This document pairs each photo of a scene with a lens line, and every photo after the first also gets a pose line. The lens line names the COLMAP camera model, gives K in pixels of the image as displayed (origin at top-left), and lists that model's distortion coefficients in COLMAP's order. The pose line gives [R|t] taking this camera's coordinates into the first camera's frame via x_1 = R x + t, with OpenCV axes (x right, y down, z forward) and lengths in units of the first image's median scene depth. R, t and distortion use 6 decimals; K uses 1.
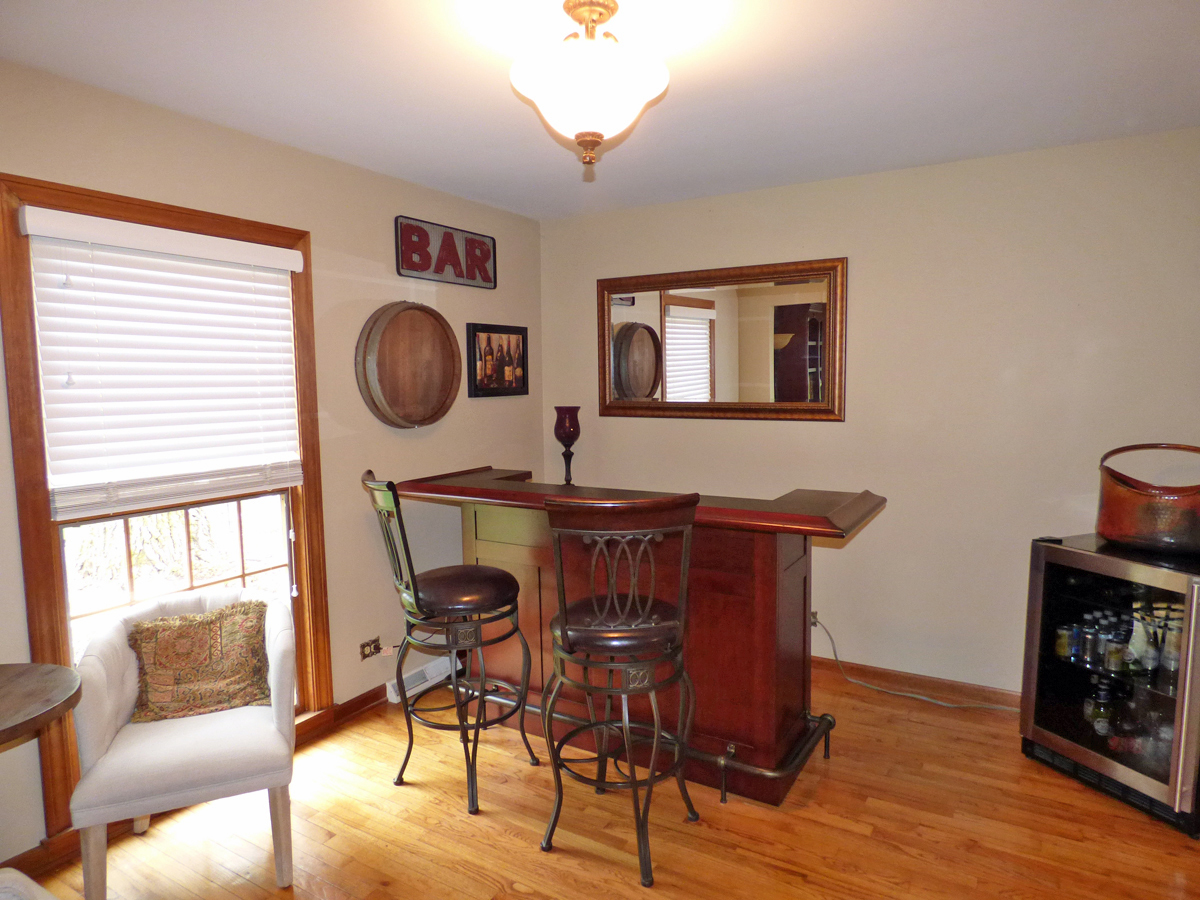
lens RADIAL K [[734.7, 0, 602.6], [0, 734.7, 448.3], [0, 0, 1]] dist [-0.009035, -0.001943]
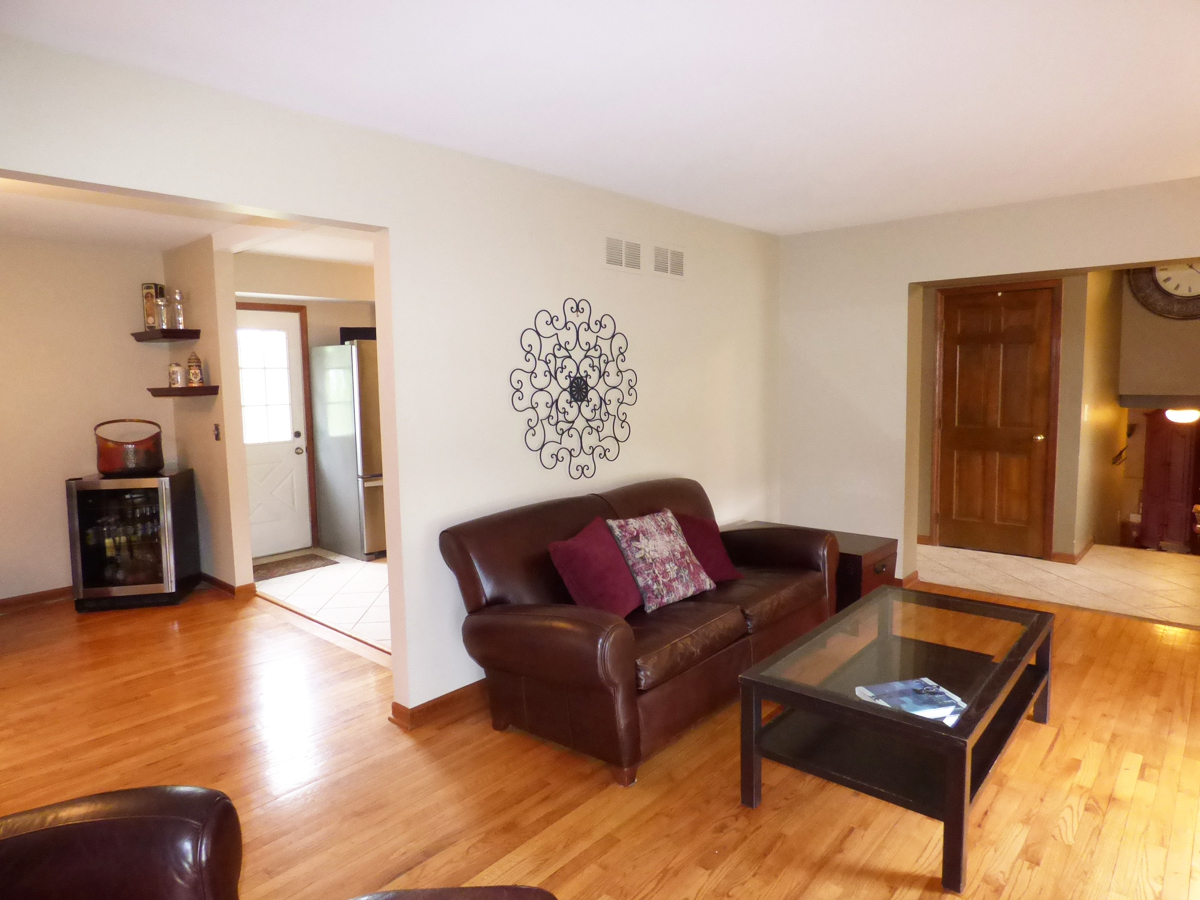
lens RADIAL K [[734.7, 0, 602.6], [0, 734.7, 448.3], [0, 0, 1]] dist [-0.009035, -0.001943]
pose [[0.177347, -0.089314, 0.980087, -0.880849], [0.102821, 0.992105, 0.071804, 0.060939], [-0.978762, 0.088040, 0.185130, -0.556491]]
